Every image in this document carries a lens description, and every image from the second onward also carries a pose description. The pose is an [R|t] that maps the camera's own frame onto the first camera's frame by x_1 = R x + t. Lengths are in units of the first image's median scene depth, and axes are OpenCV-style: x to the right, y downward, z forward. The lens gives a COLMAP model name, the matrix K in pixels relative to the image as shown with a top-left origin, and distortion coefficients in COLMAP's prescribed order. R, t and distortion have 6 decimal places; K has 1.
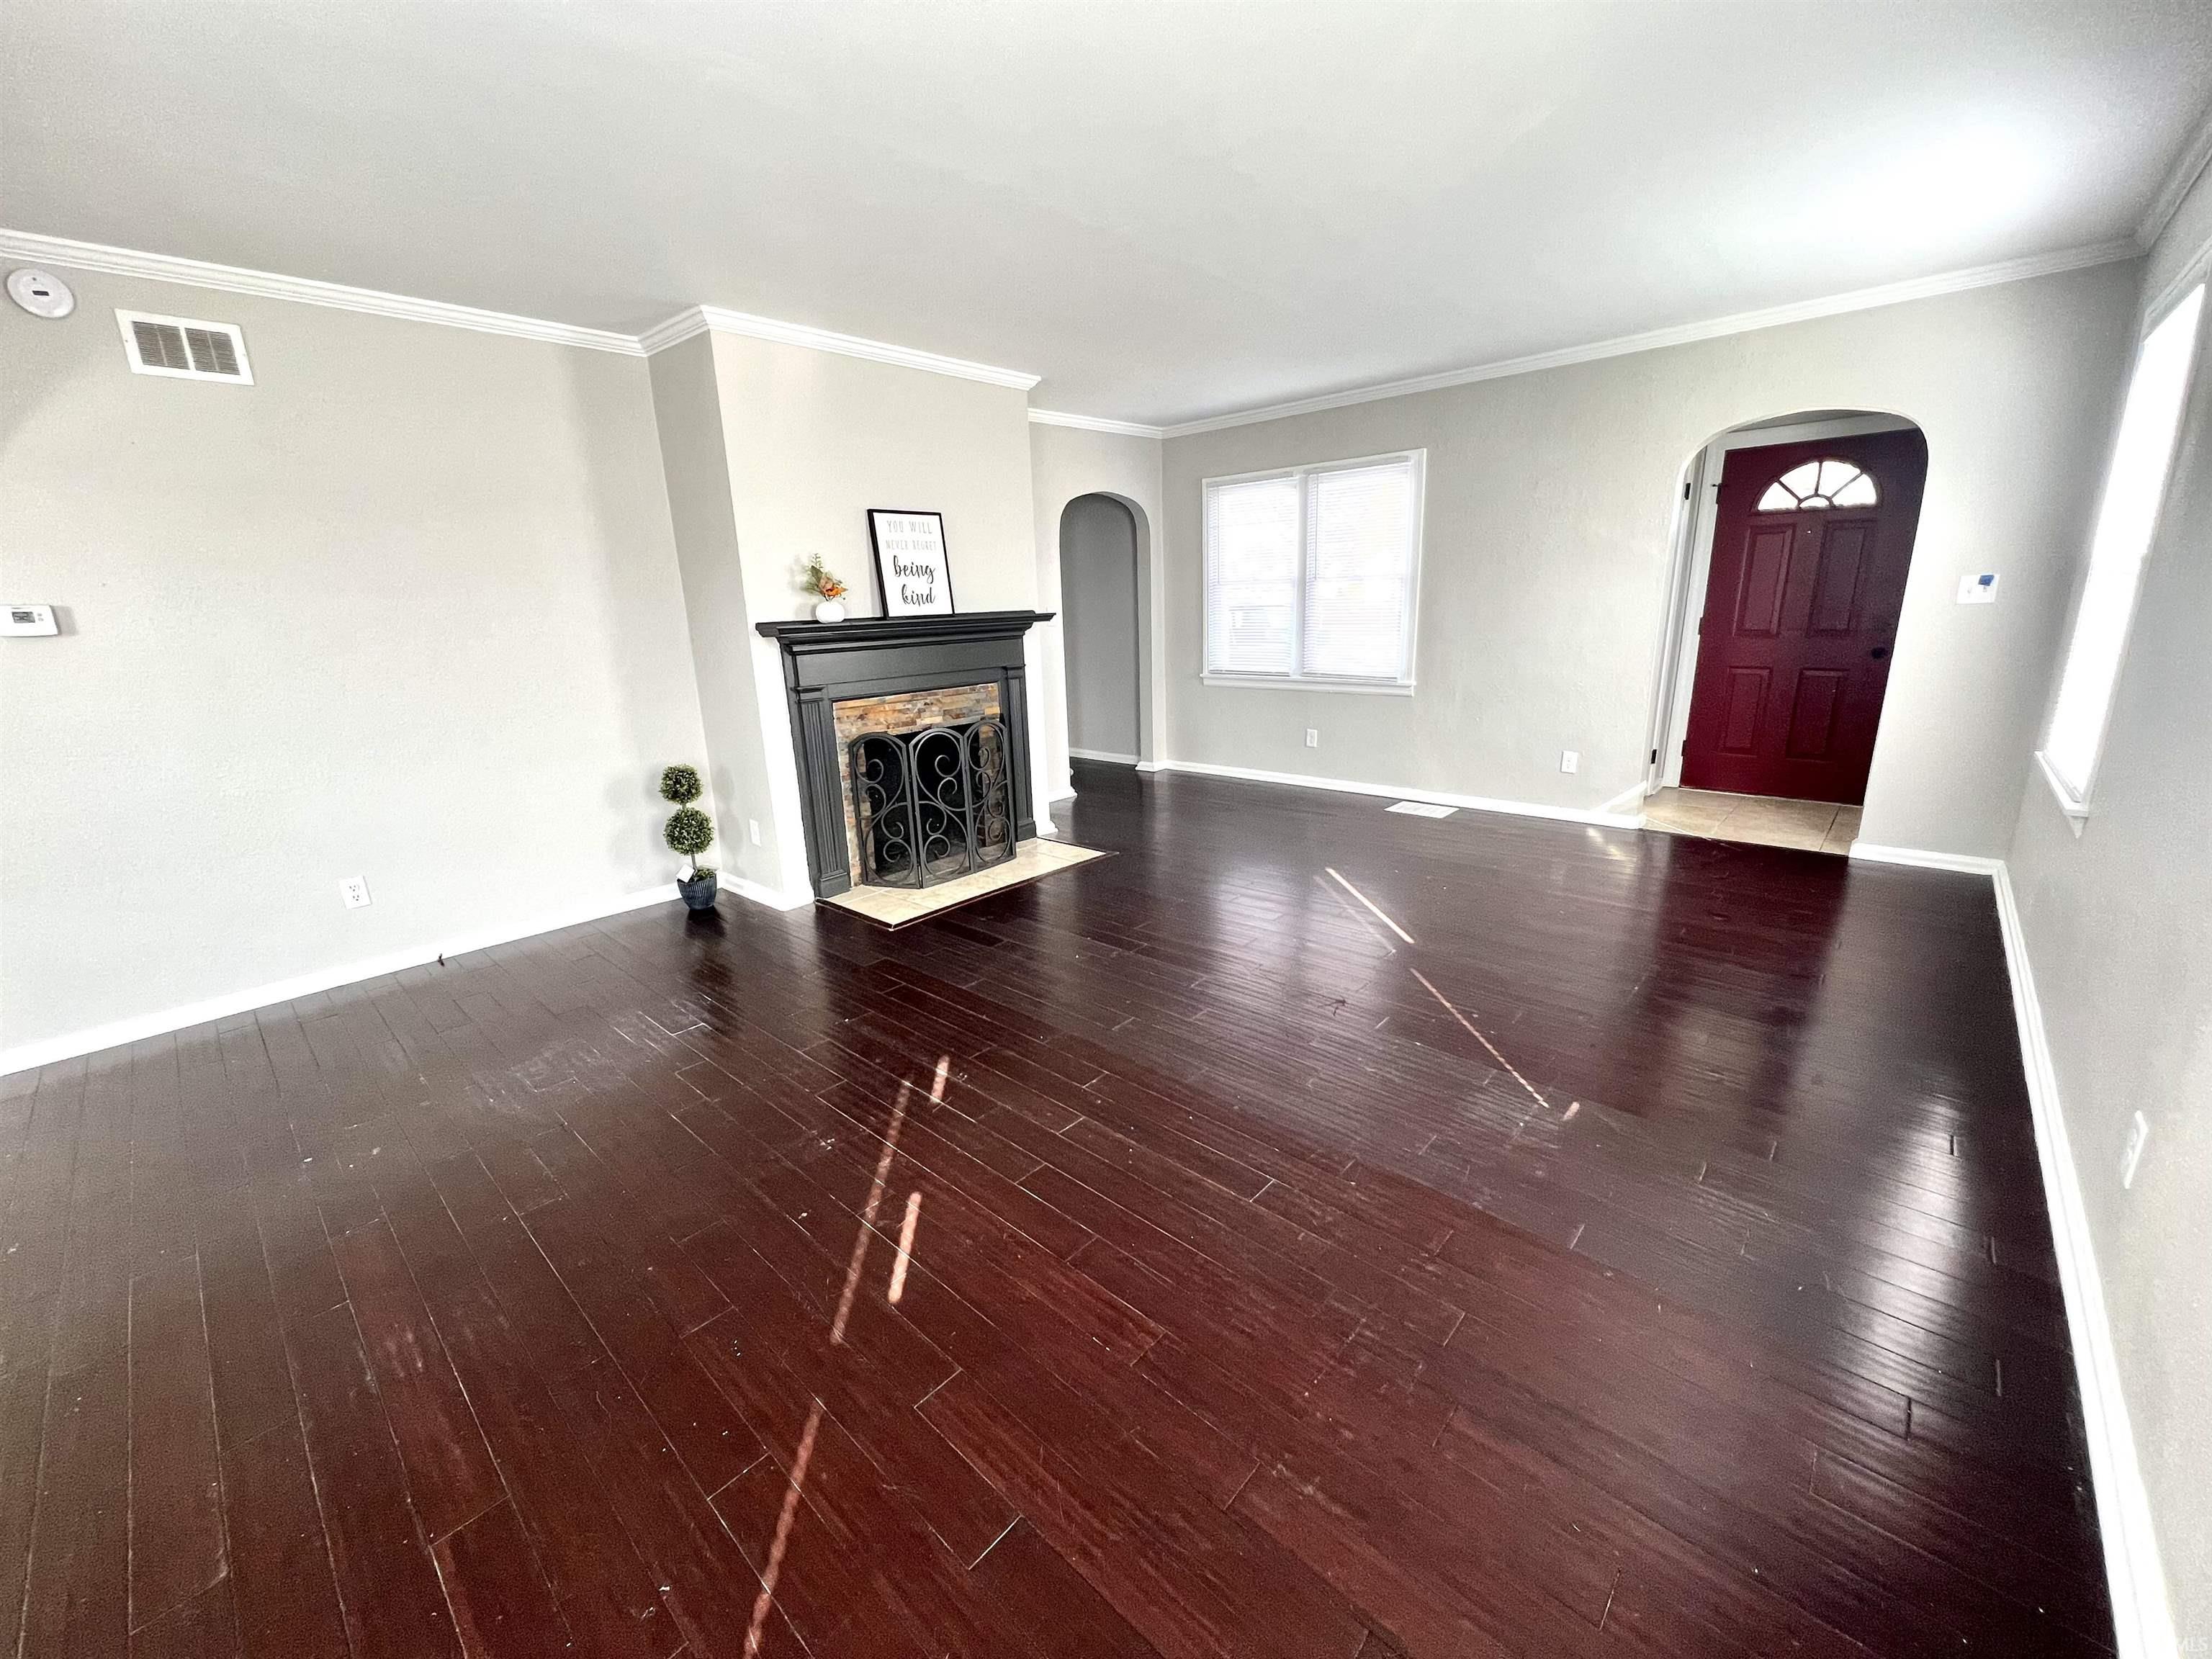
lens RADIAL K [[883.4, 0, 1103.1], [0, 883.4, 828.6], [0, 0, 1]] dist [-0.000008, 0.000204]
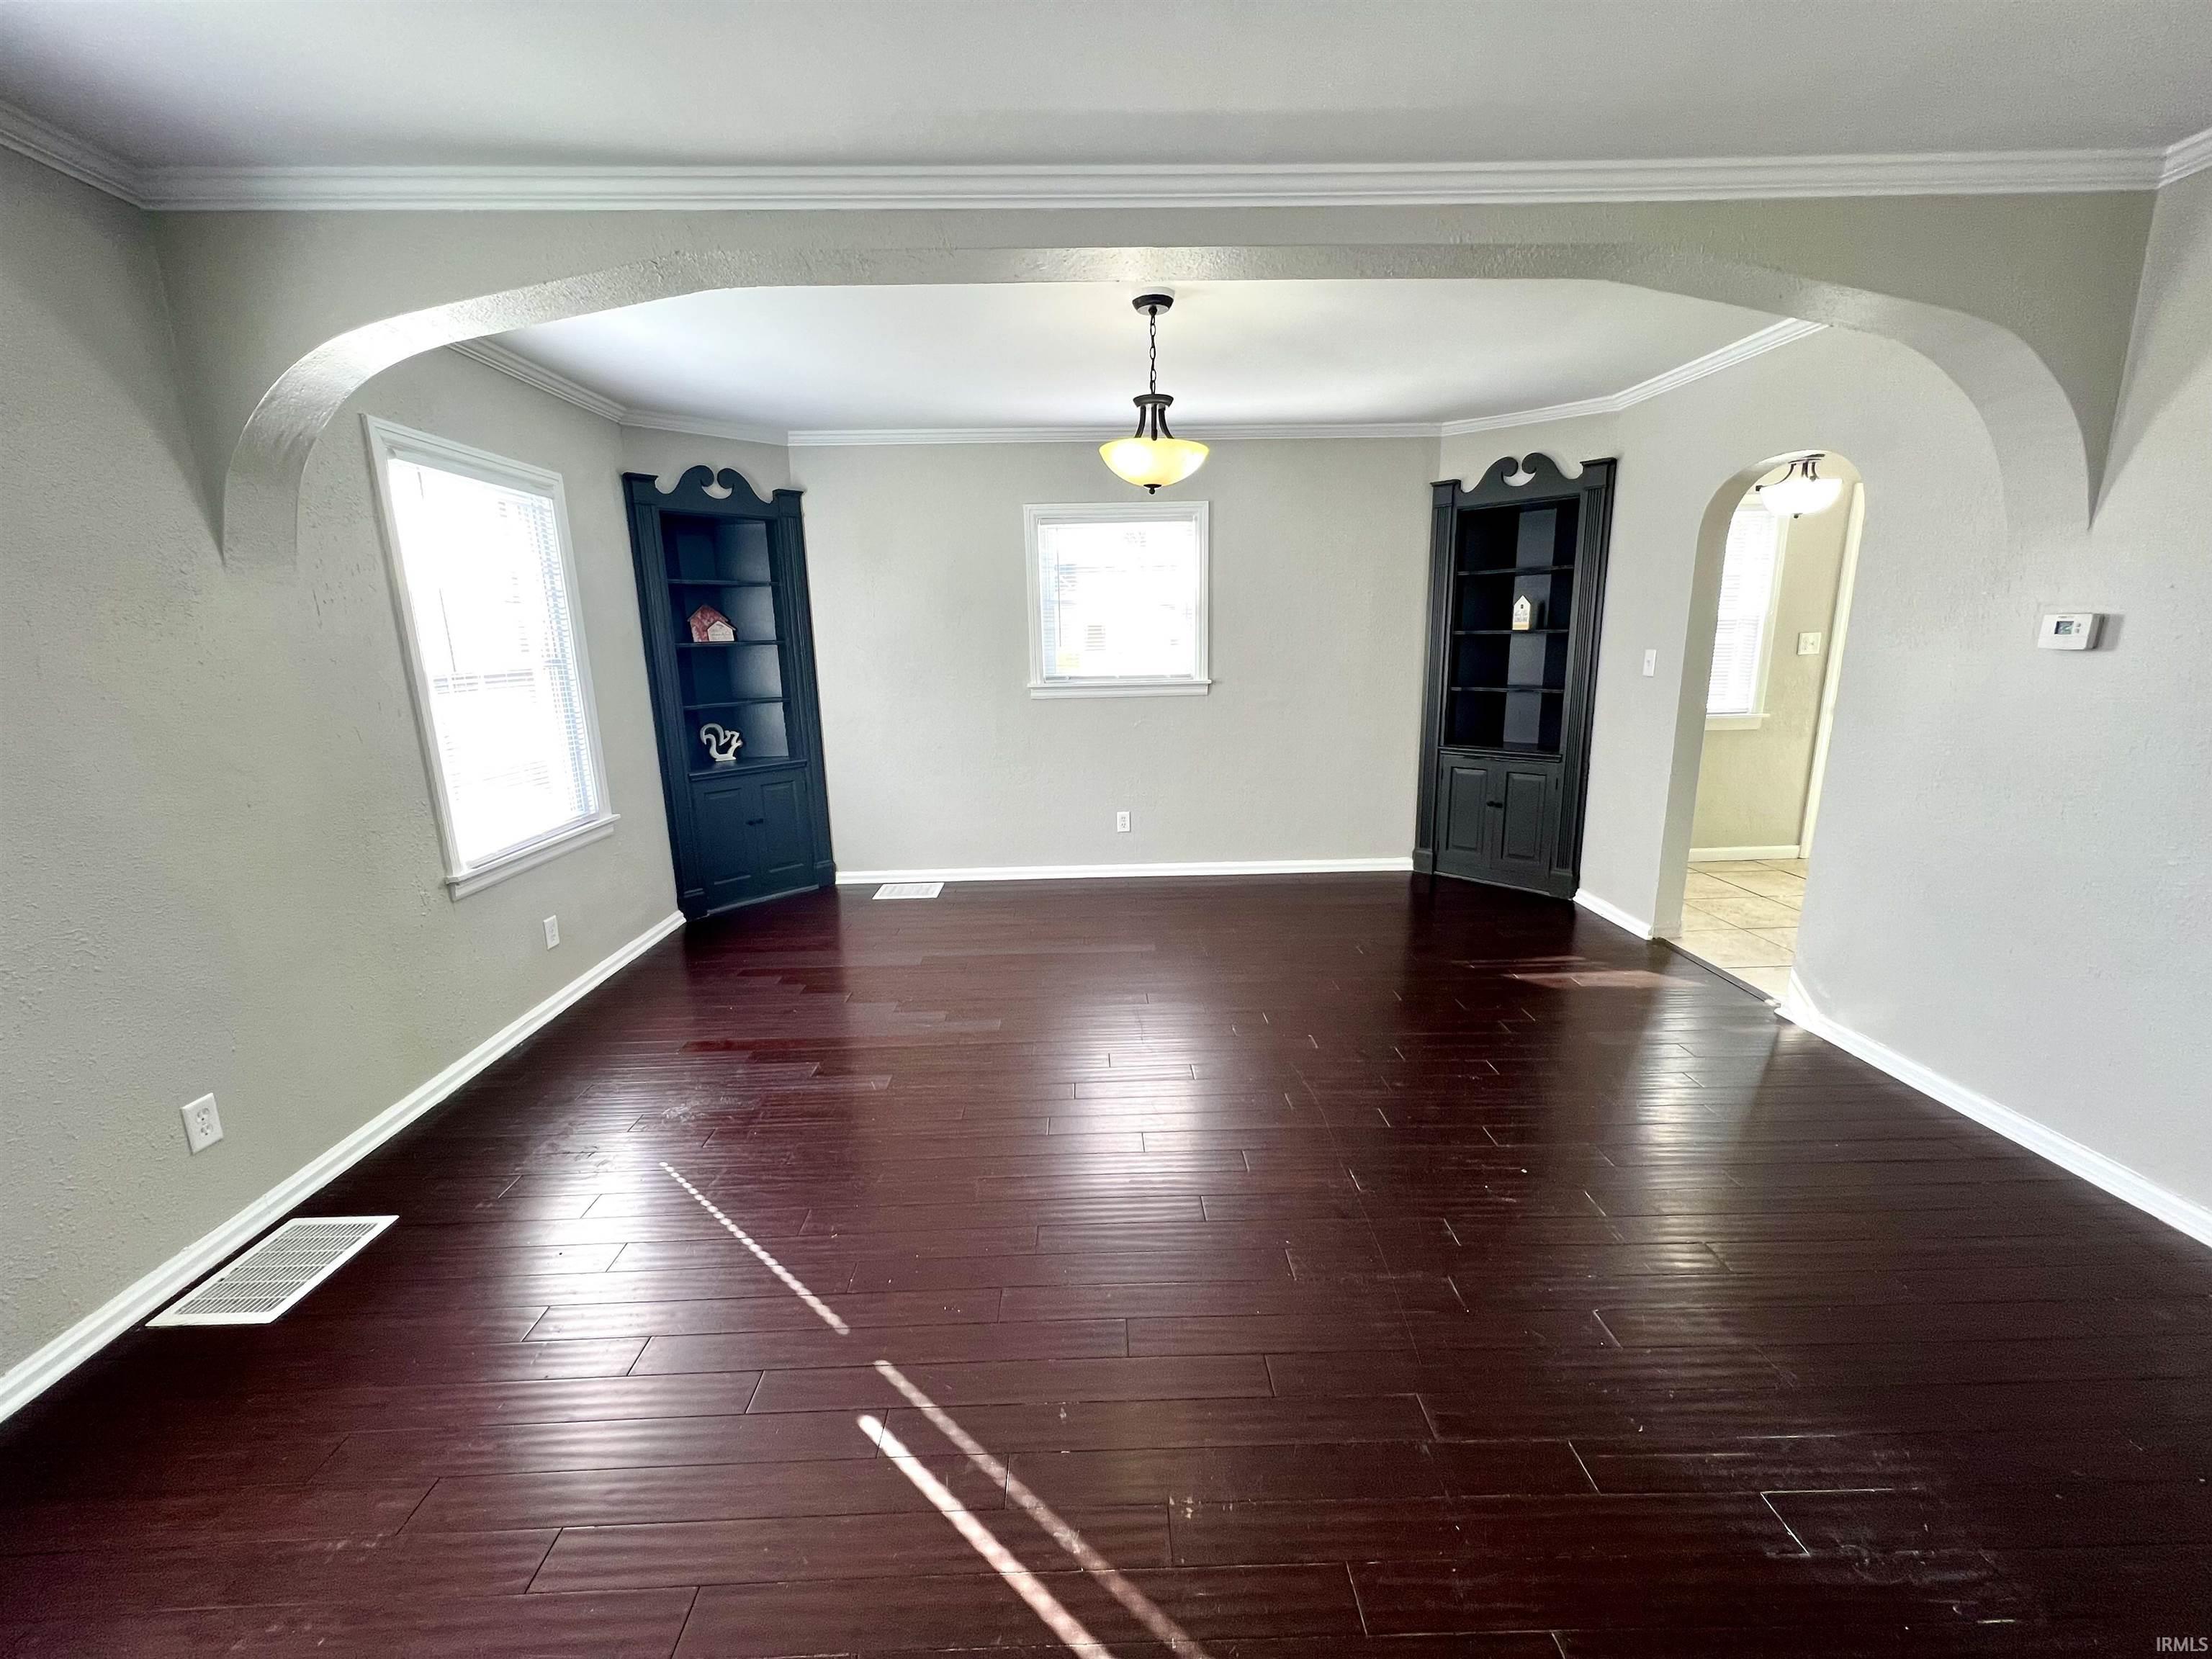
lens RADIAL K [[883.4, 0, 1103.1], [0, 883.4, 828.6], [0, 0, 1]] dist [-0.000008, 0.000204]
pose [[-0.718328, 0.195230, -0.667750, 0.037502], [-0.136471, 0.901629, 0.410416, -0.184077], [0.682188, 0.385942, -0.621022, 0.620436]]
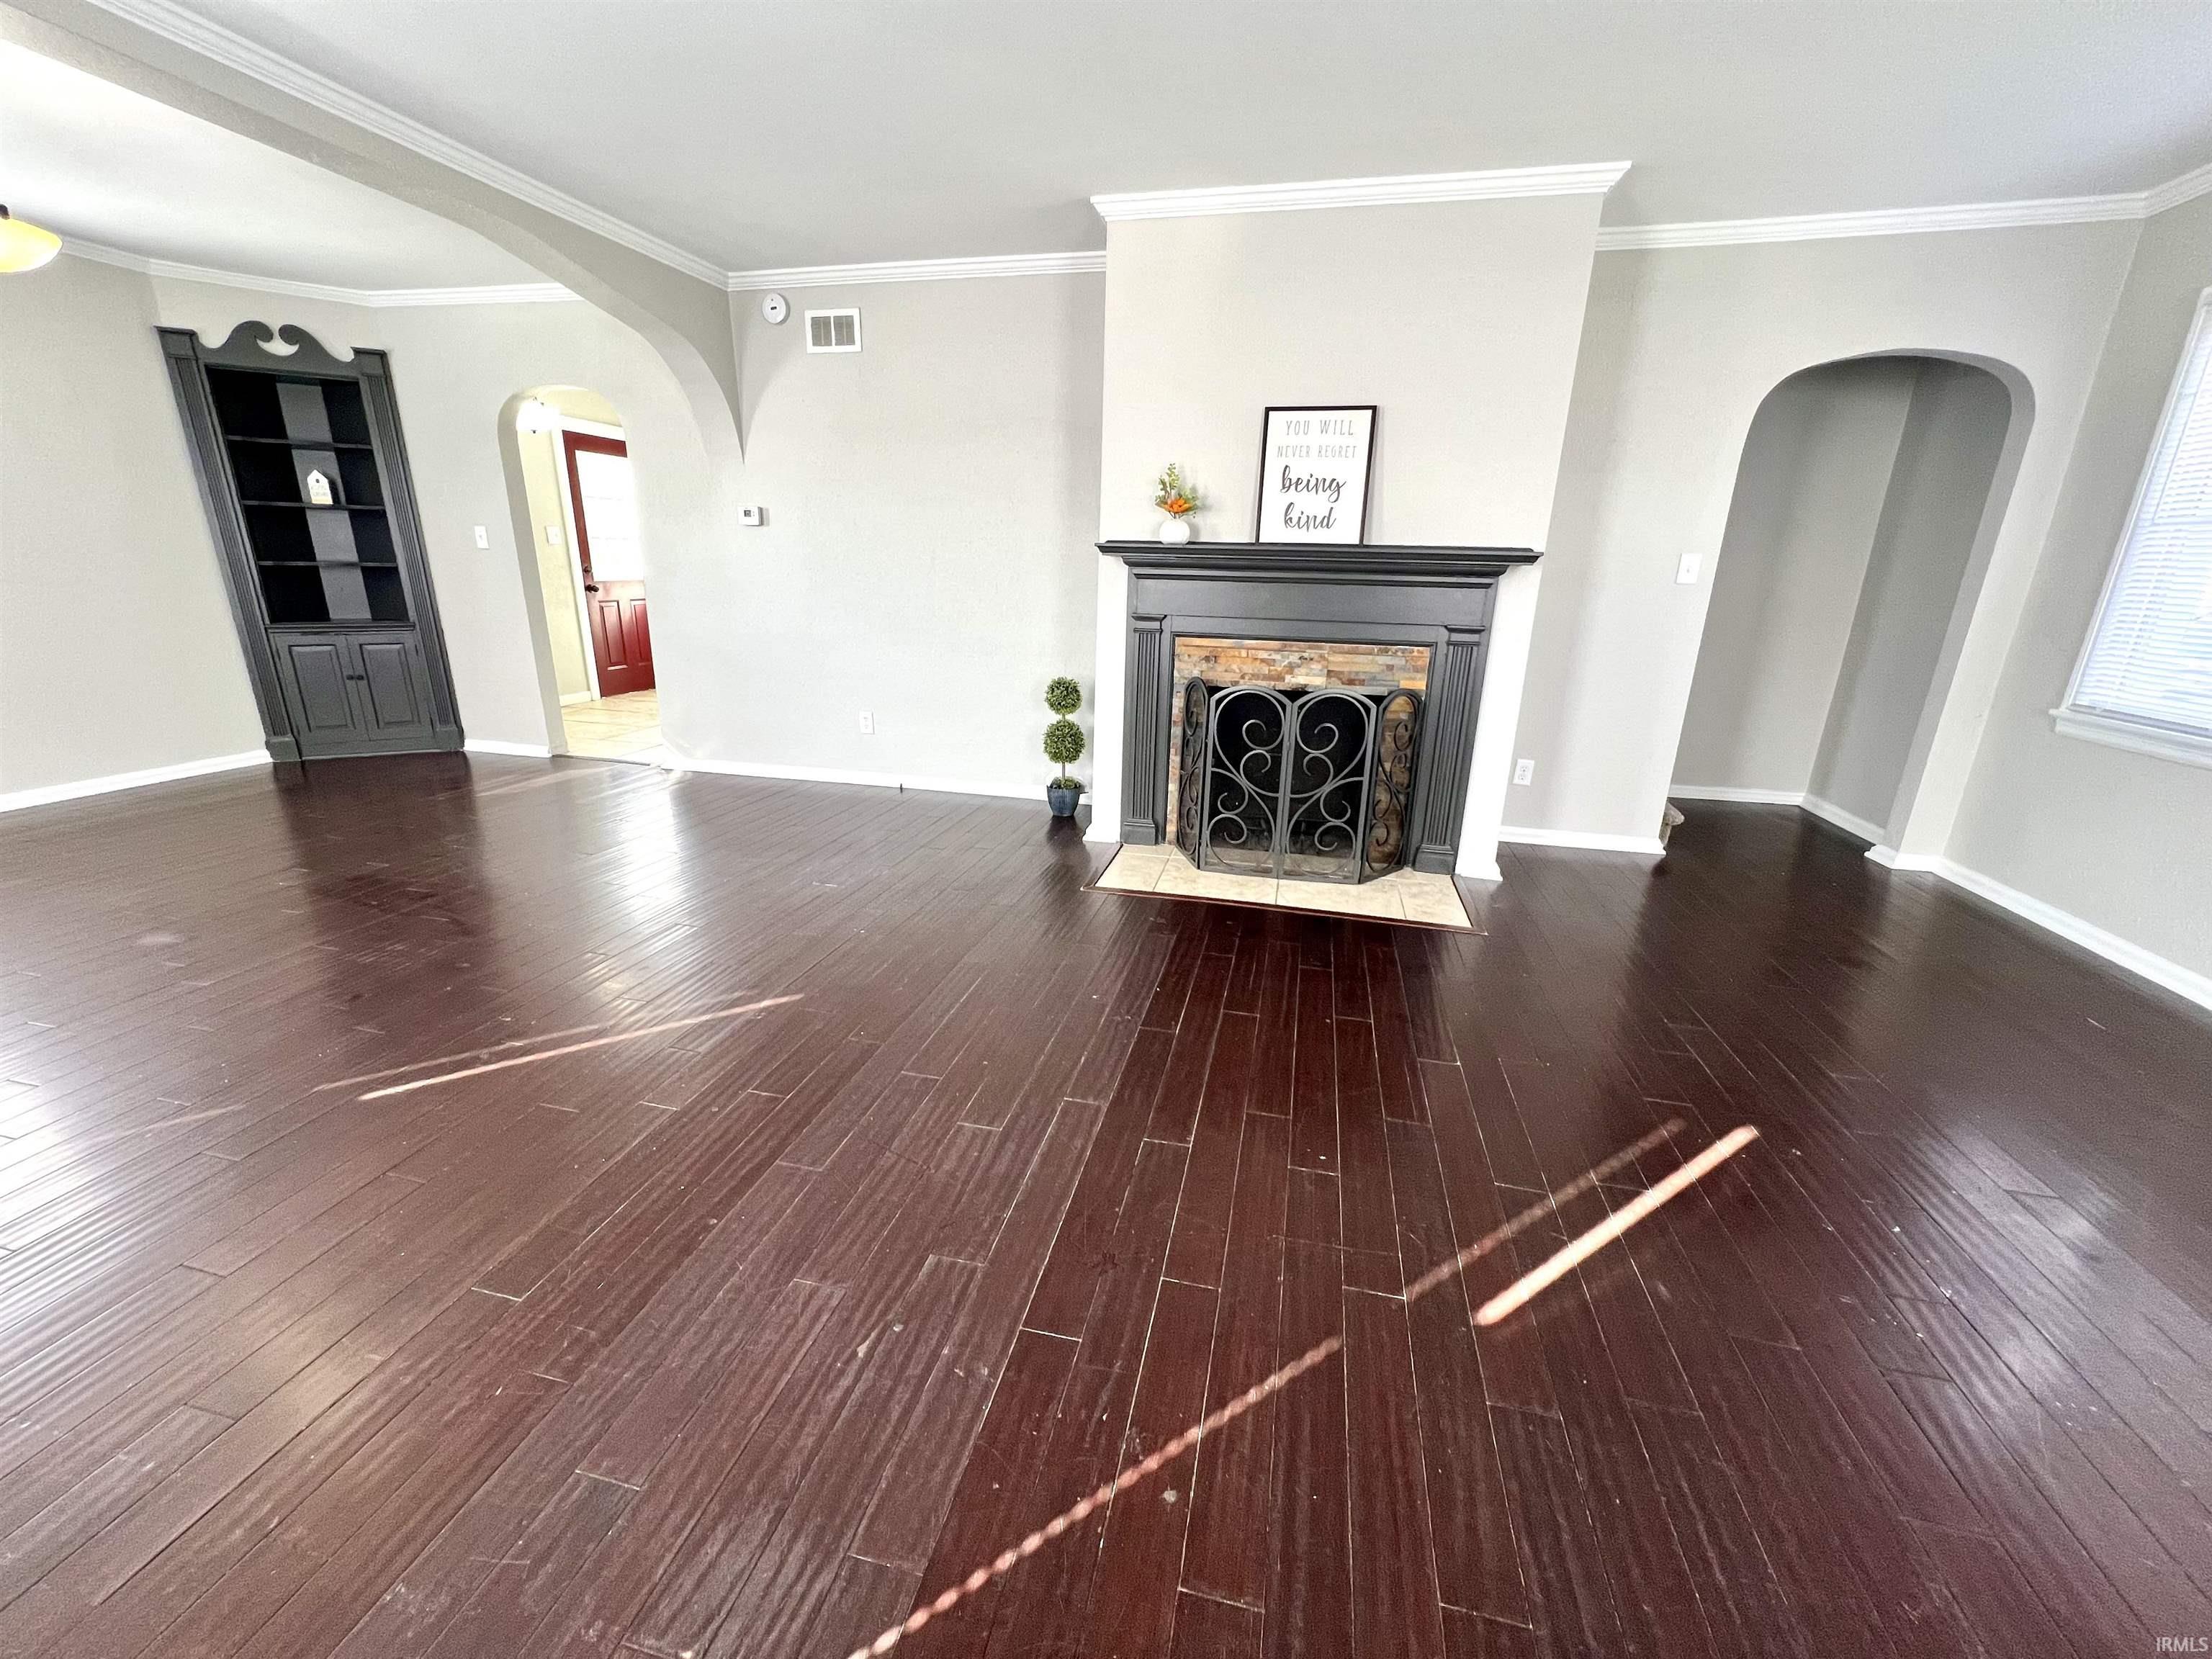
lens RADIAL K [[883.4, 0, 1103.1], [0, 883.4, 828.6], [0, 0, 1]] dist [-0.000008, 0.000204]
pose [[0.489169, 0.297163, -0.820004, 0.429538], [-0.259302, 0.947207, 0.188575, -0.104473], [0.832752, 0.120384, 0.540400, 0.464010]]
